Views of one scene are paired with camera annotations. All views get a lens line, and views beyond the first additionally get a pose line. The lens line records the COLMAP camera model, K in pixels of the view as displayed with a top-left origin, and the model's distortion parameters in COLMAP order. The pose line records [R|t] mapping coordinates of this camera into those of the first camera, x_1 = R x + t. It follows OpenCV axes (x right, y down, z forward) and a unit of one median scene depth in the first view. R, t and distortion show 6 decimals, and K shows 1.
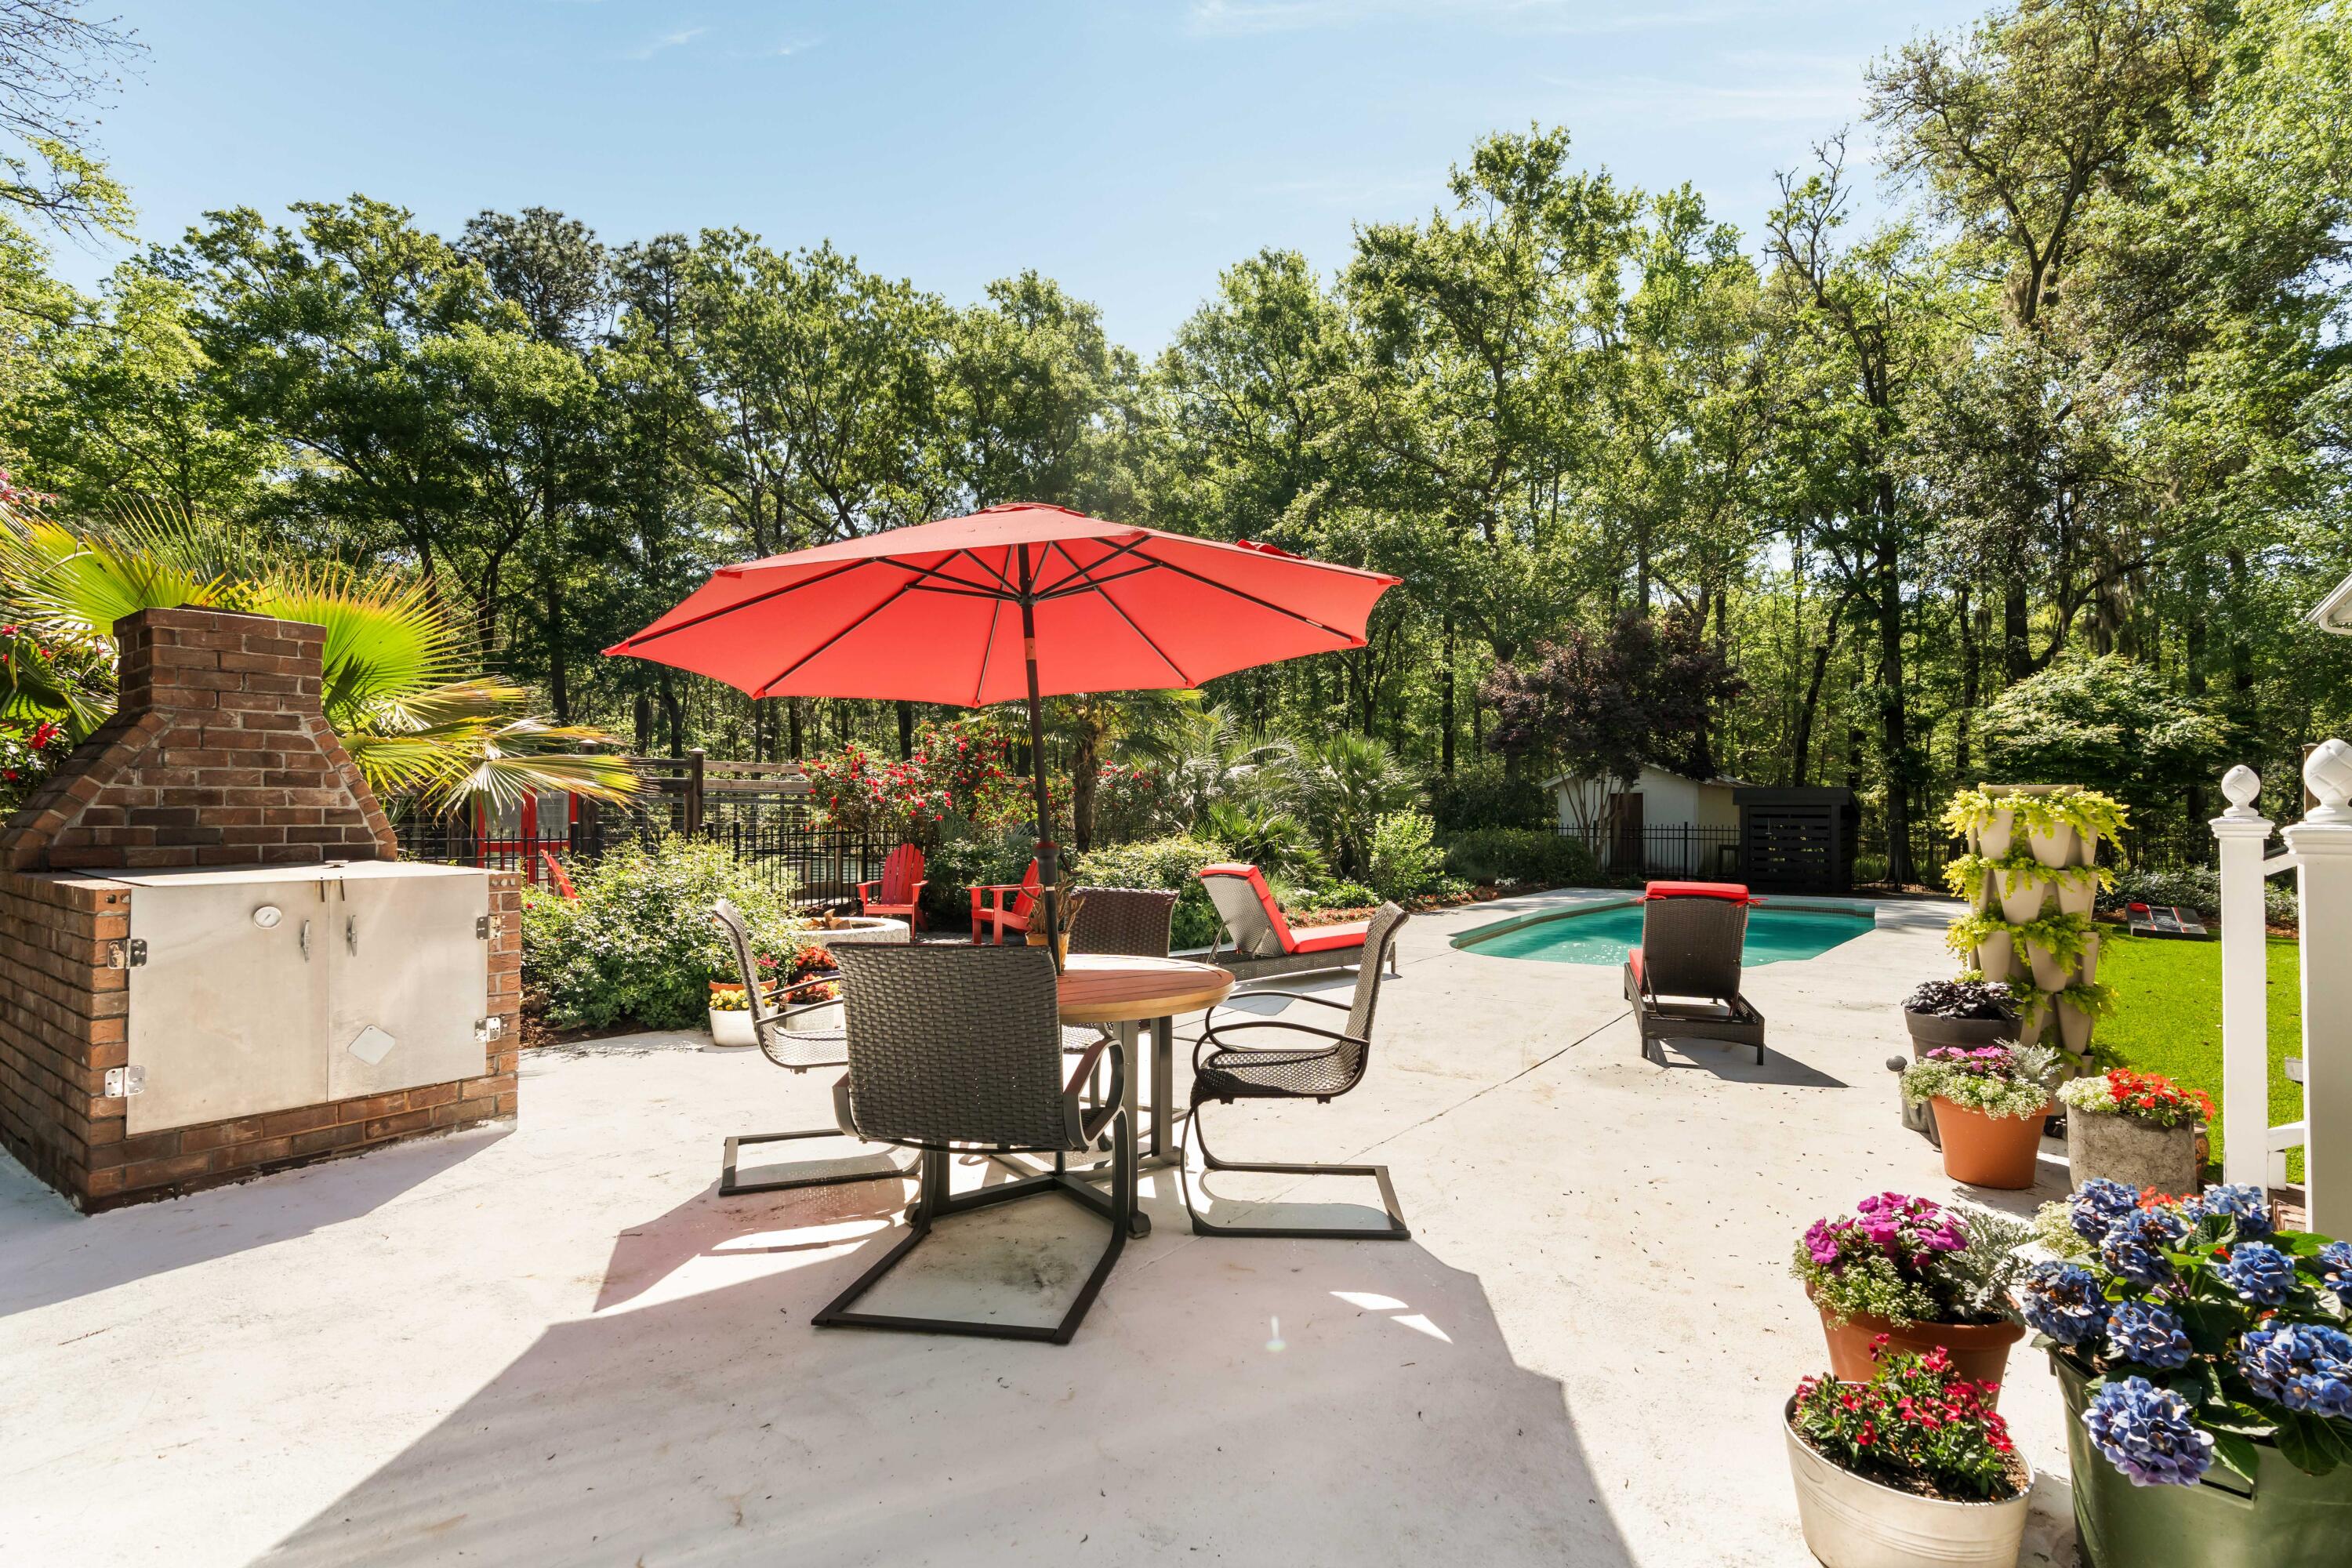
lens RADIAL K [[1067.5, 0, 1169.5], [0, 1067.5, 790.2], [0, 0, 1]] dist [-0.014572, 0.001905]
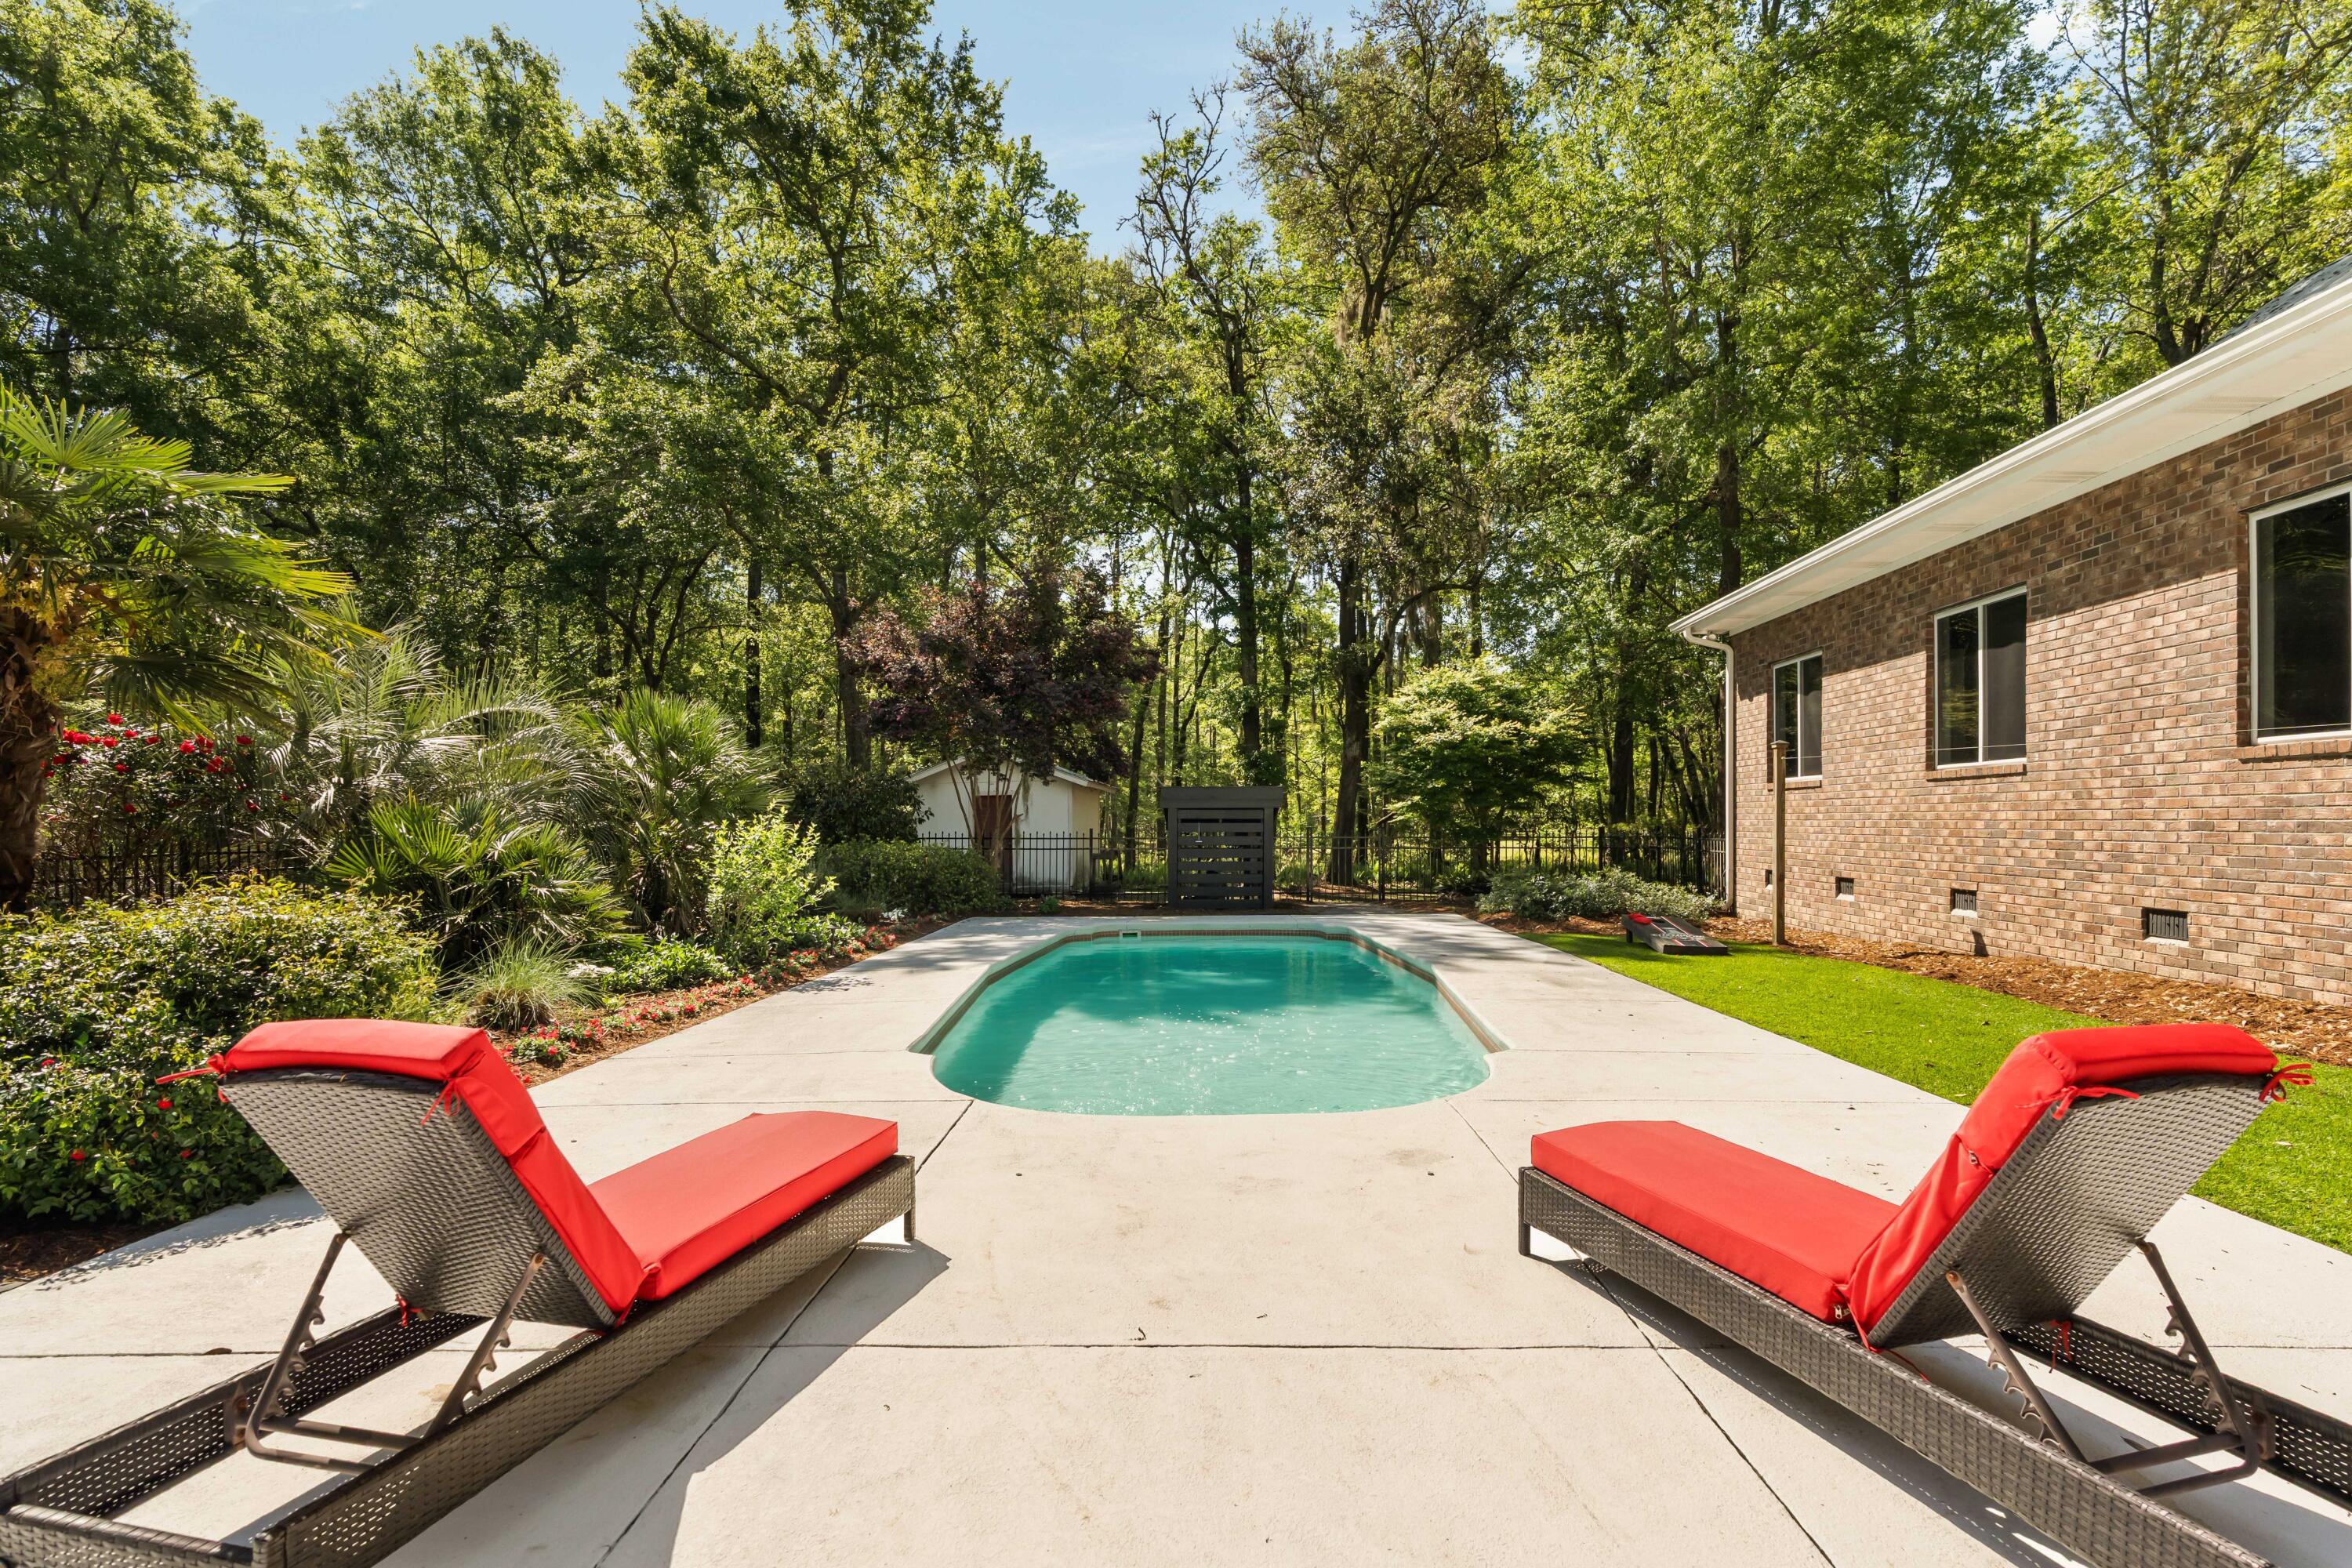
lens RADIAL K [[1067.5, 0, 1164.5], [0, 1067.5, 813.4], [0, 0, 1]] dist [-0.014572, 0.001905]
pose [[0.792001, -0.005522, 0.610495, 0.019526], [-0.002705, 0.999918, 0.012554, 0.006497], [-0.610514, -0.011594, 0.791921, 0.253286]]
